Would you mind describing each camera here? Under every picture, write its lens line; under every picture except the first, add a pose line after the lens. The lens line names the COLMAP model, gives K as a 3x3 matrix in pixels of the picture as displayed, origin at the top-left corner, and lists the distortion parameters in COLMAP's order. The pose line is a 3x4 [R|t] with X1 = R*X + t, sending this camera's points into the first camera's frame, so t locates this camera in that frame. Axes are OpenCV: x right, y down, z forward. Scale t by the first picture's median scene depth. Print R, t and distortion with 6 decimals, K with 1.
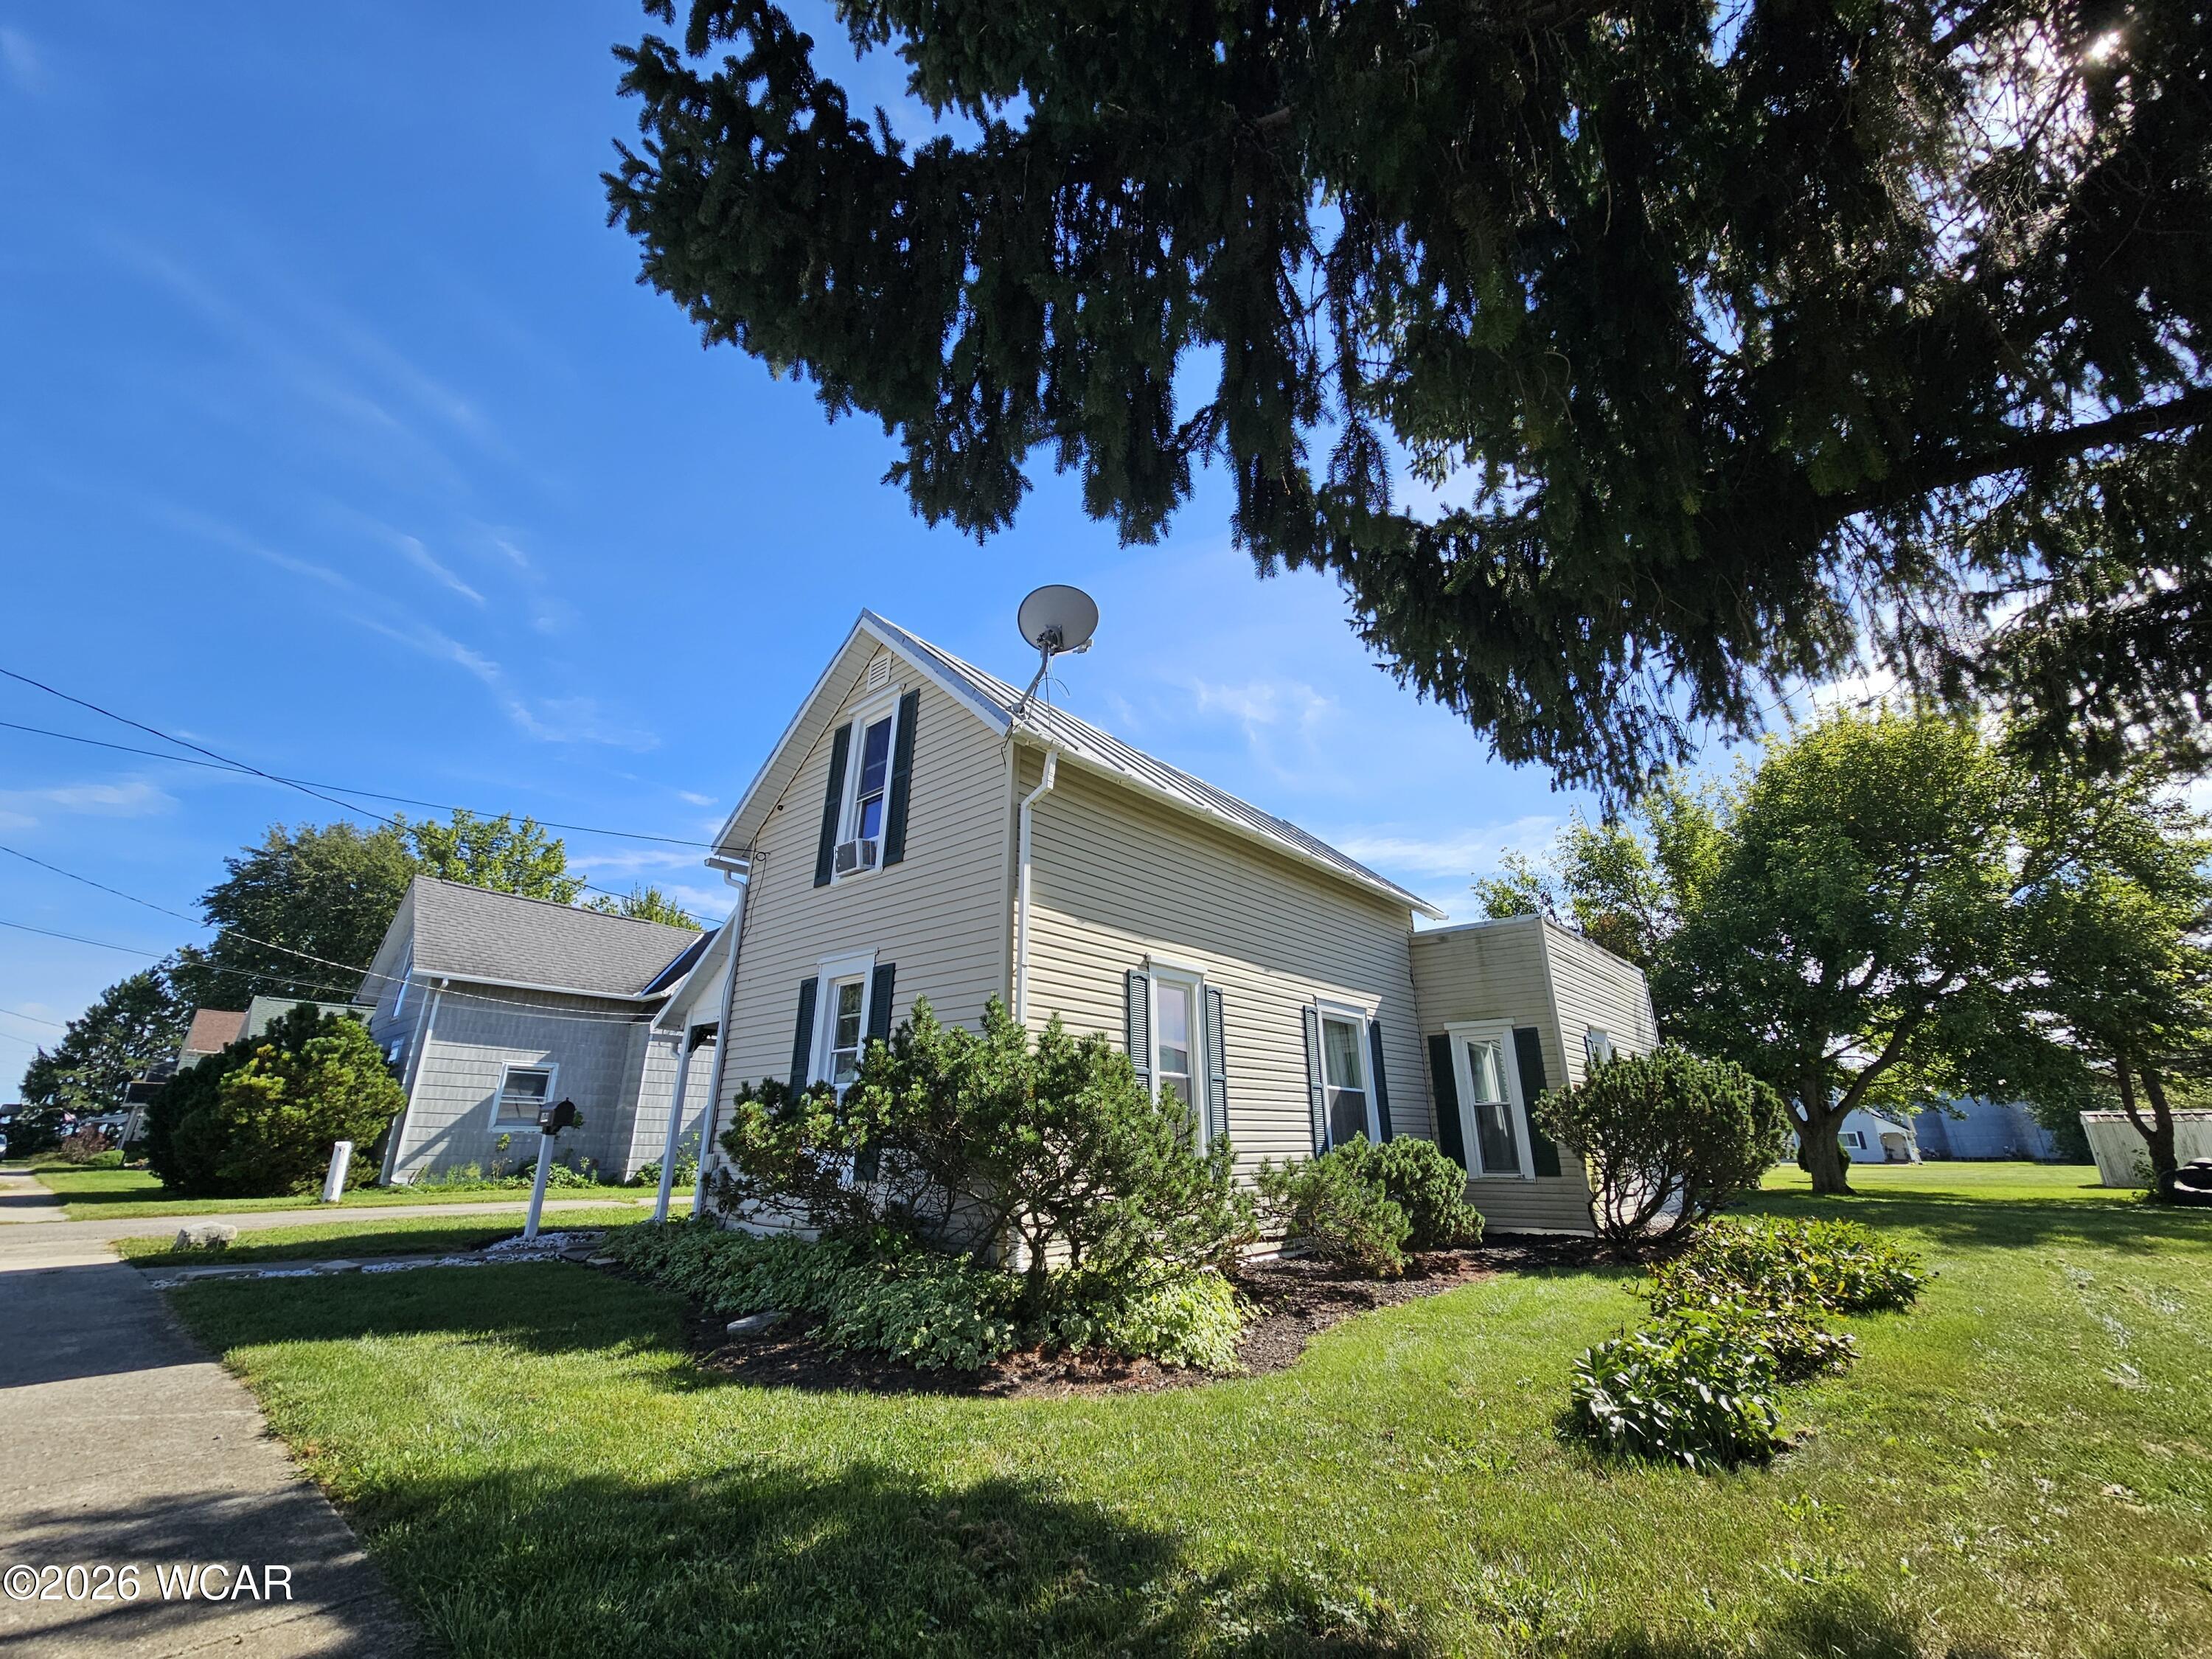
lens RADIAL K [[887.2, 0, 1098.9], [0, 887.2, 823.6], [0, 0, 1]] dist [0.000063, 0.000085]
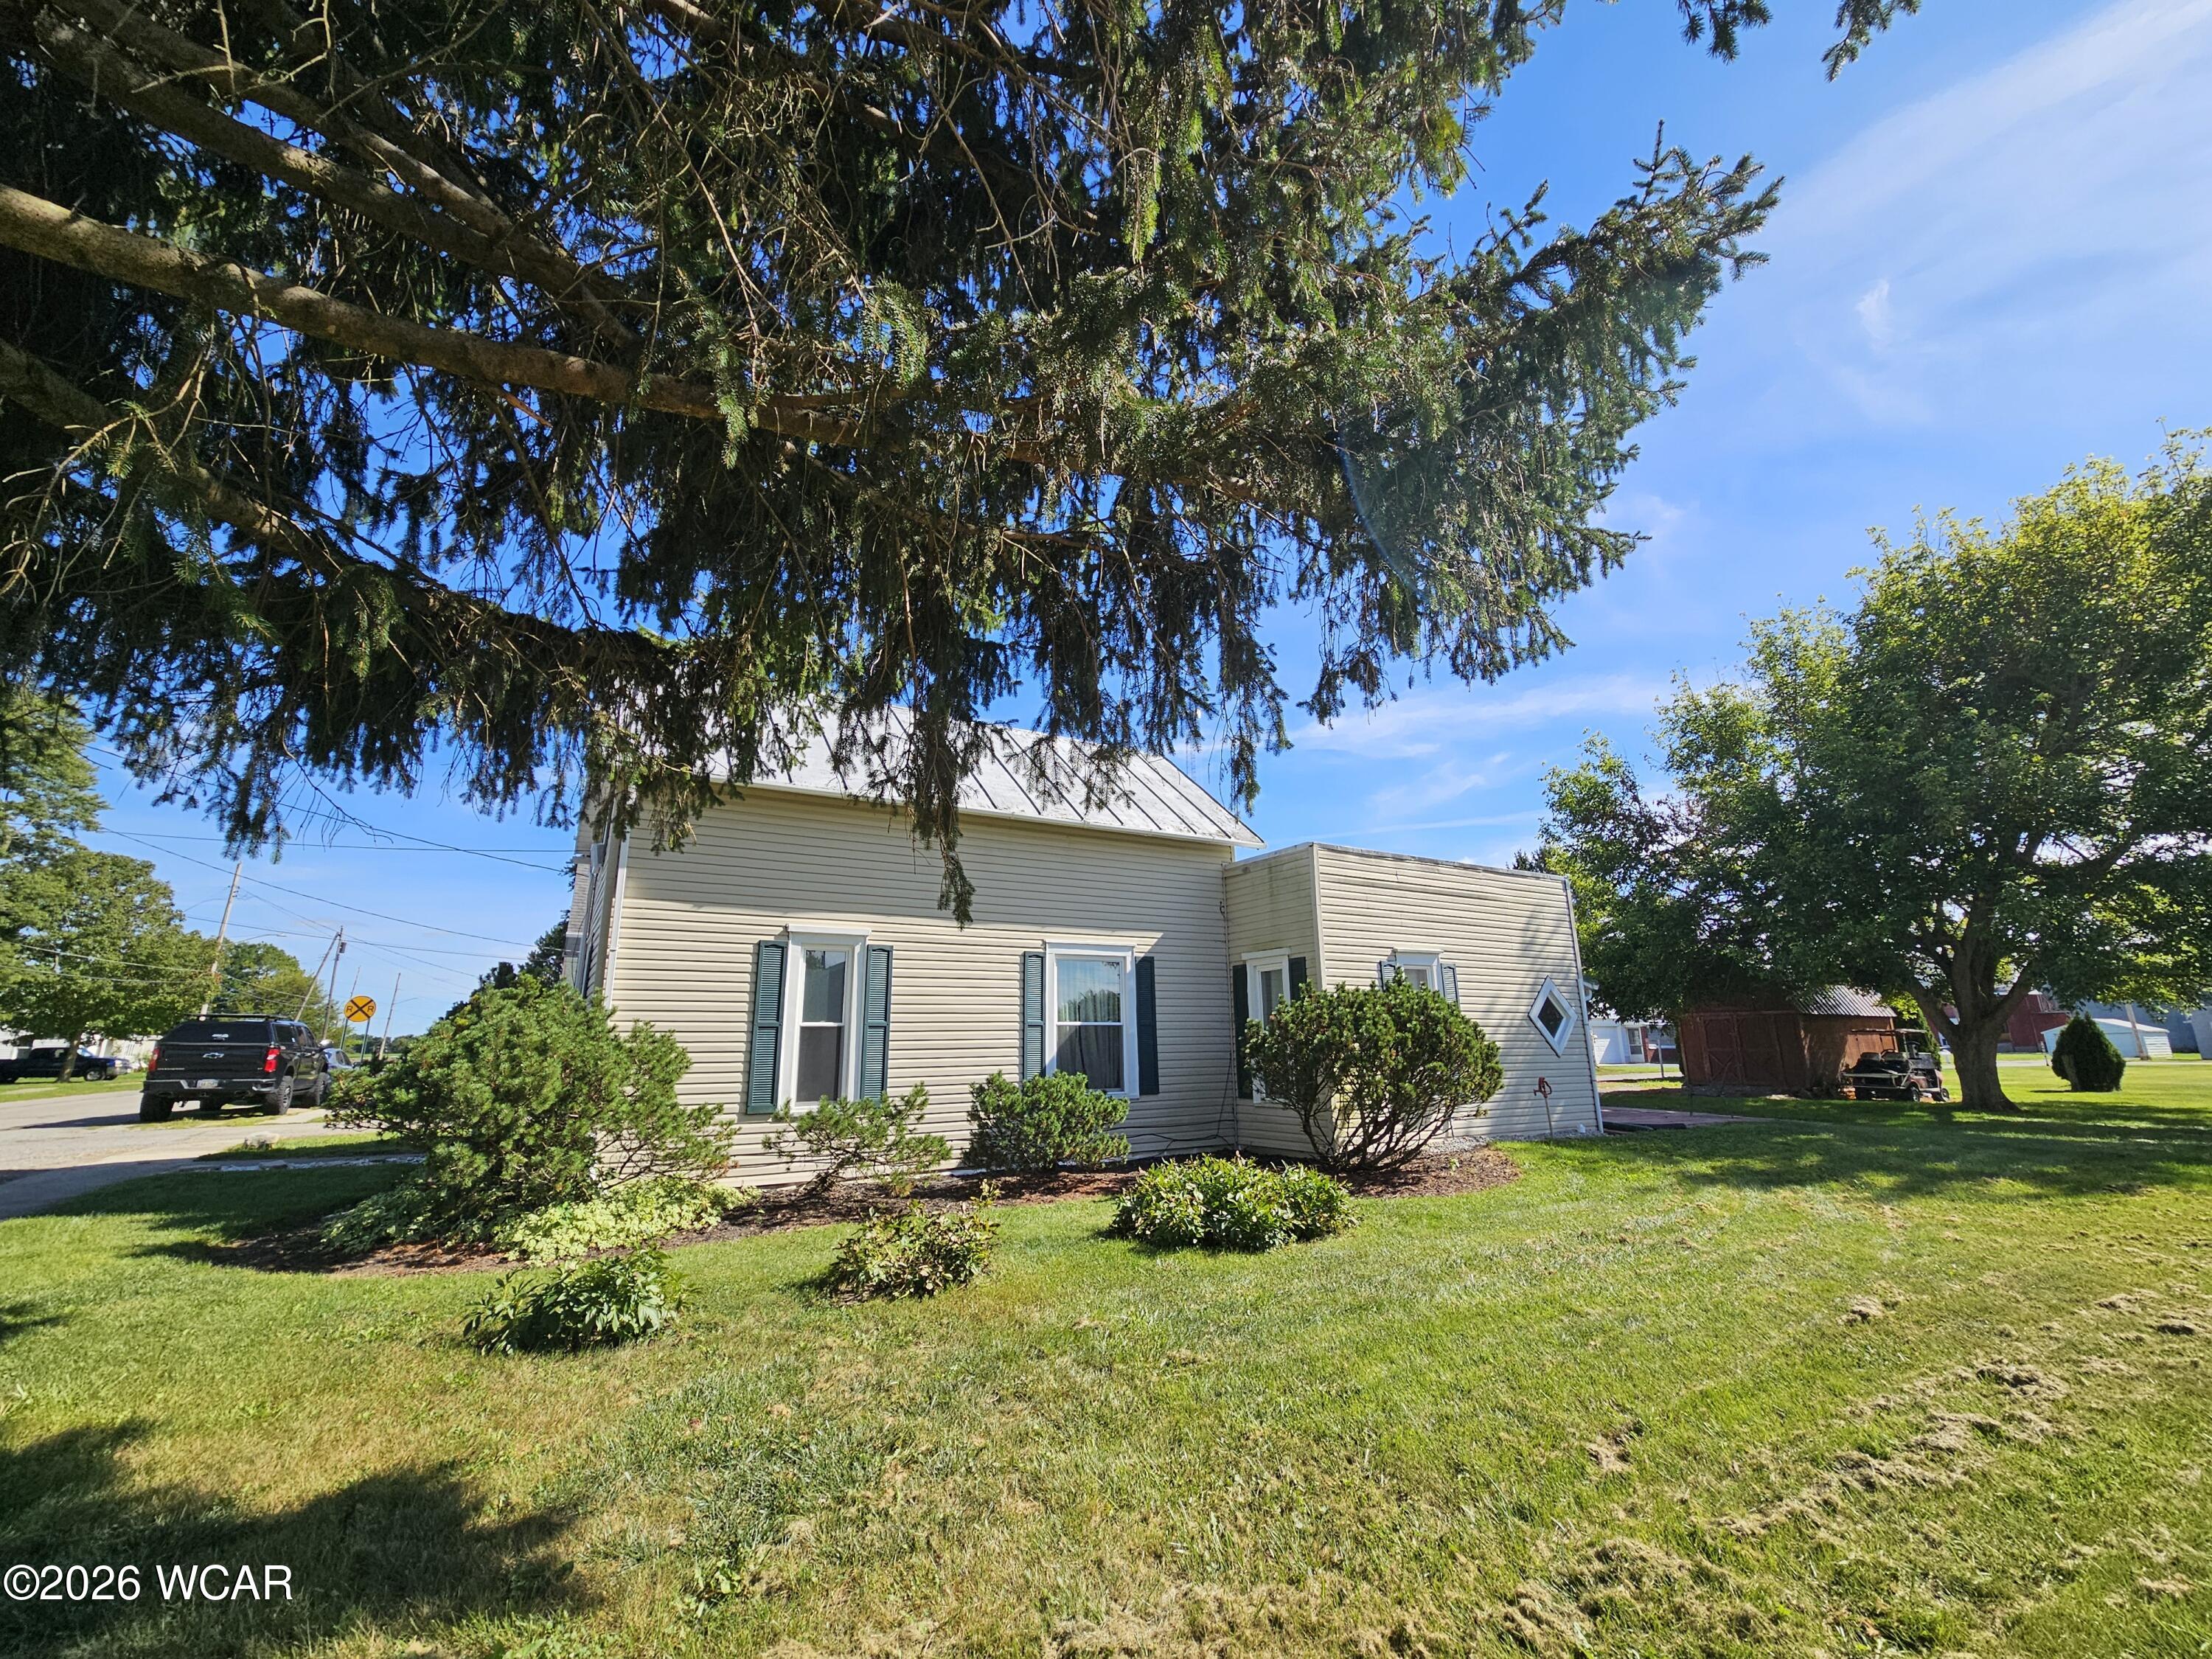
lens RADIAL K [[887.2, 0, 1097.8], [0, 887.2, 829.8], [0, 0, 1]] dist [0.000063, 0.000085]
pose [[0.953883, -0.081169, -0.288997, 0.685688], [0.112479, 0.989254, 0.093408, -0.034127], [0.278310, -0.121606, 0.952762, 0.014167]]
